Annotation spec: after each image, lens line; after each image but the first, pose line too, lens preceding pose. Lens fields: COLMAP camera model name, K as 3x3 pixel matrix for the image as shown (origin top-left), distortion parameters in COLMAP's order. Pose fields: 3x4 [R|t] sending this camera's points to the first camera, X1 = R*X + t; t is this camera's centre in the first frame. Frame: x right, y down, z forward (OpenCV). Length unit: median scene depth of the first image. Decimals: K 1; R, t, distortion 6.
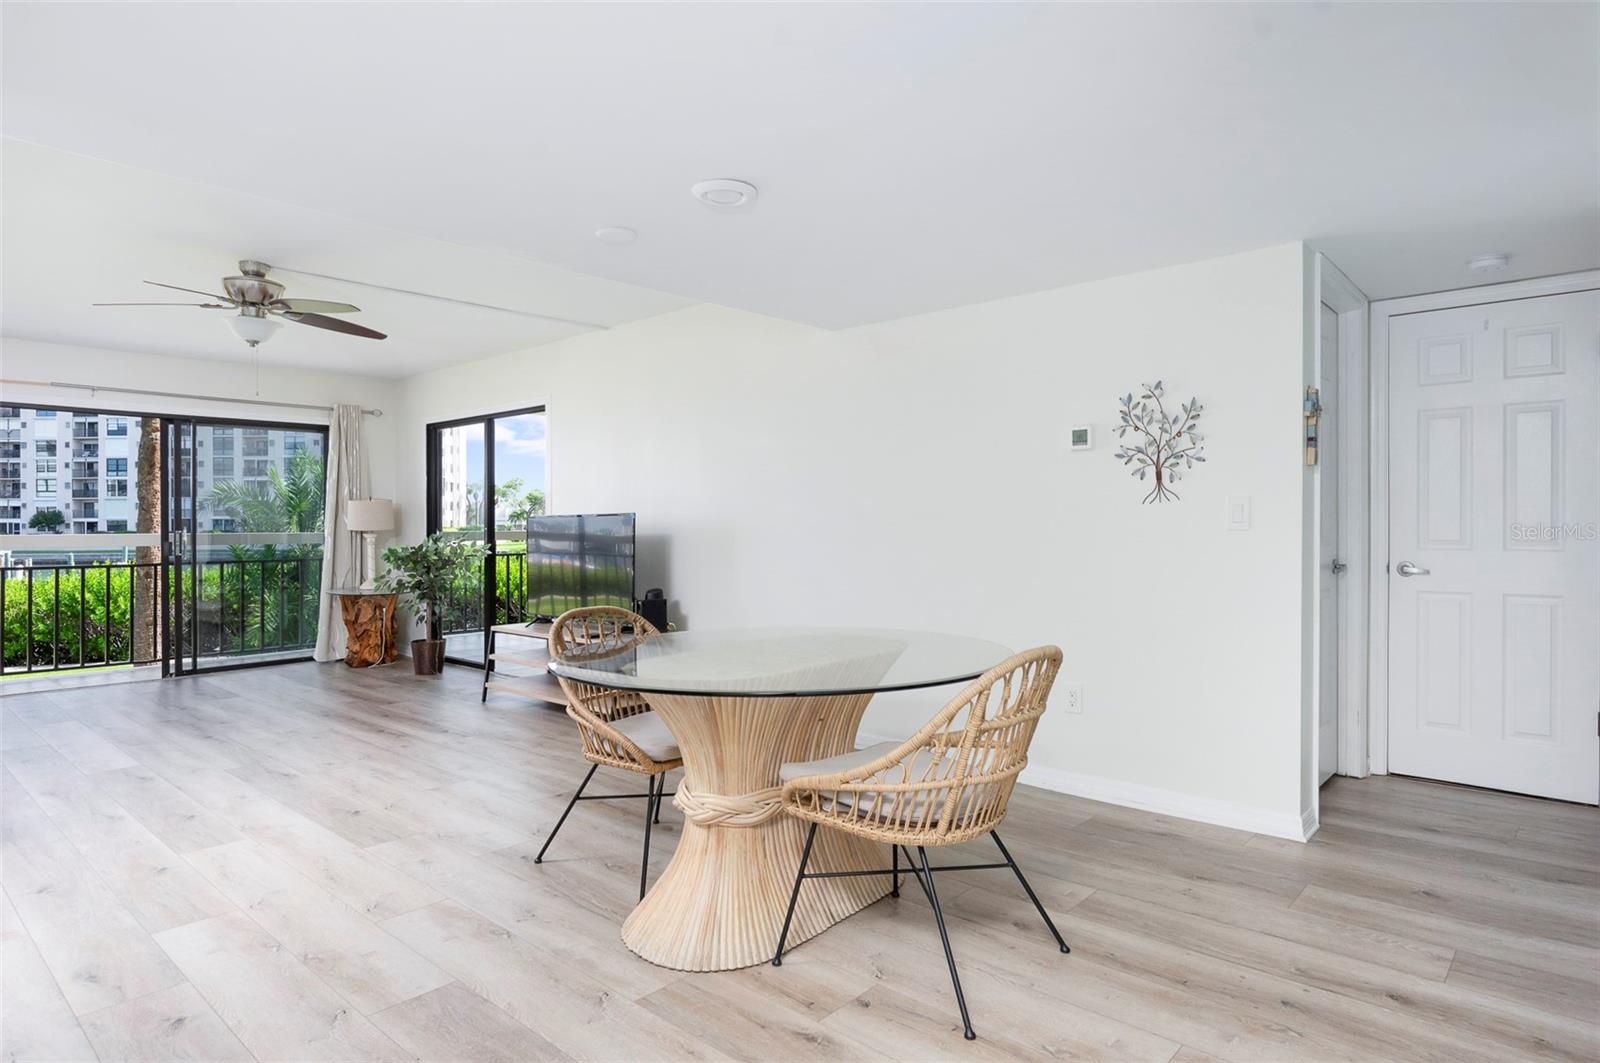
lens RADIAL K [[905.7, 0, 795.6], [0, 905.7, 522.6], [0, 0, 1]] dist [-0.003505, -0.003015]
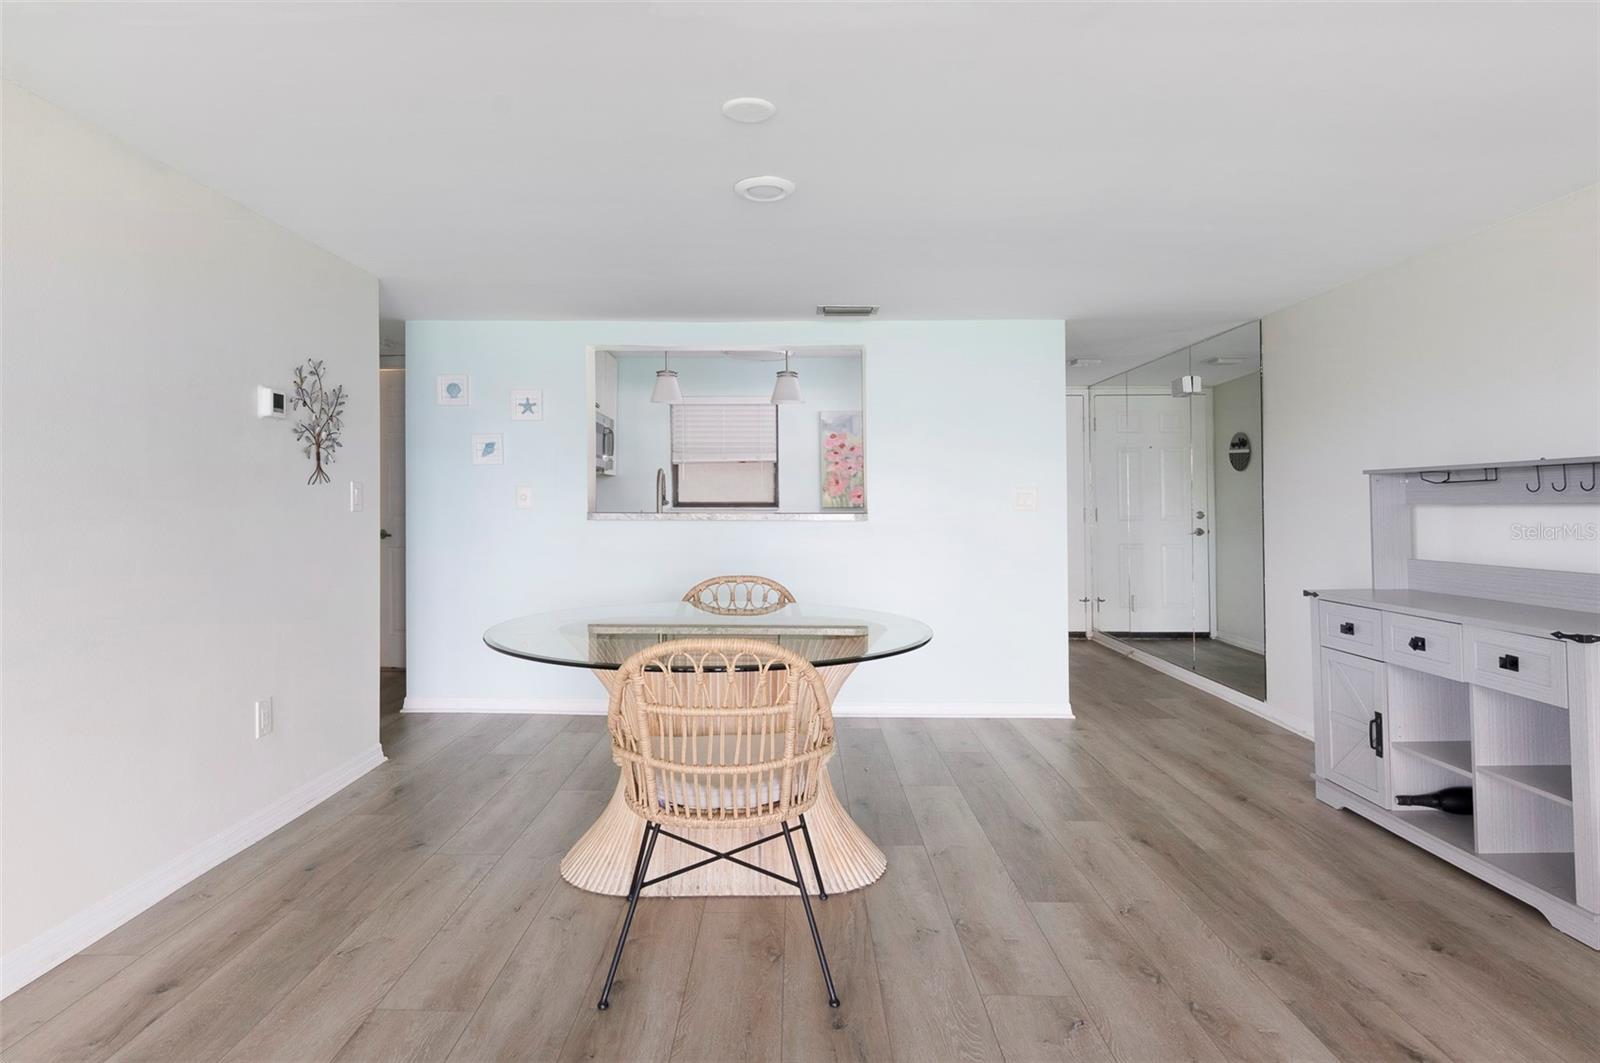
lens RADIAL K [[911.1, 0, 801.8], [0, 911.1, 526.5], [0, 0, 1]] dist [0.022097, 0.001136]
pose [[-0.676726, -0.009327, 0.736176, -0.303574], [0.008198, 0.999762, 0.020203, 0.003040], [-0.736189, 0.019708, -0.676489, 0.584473]]
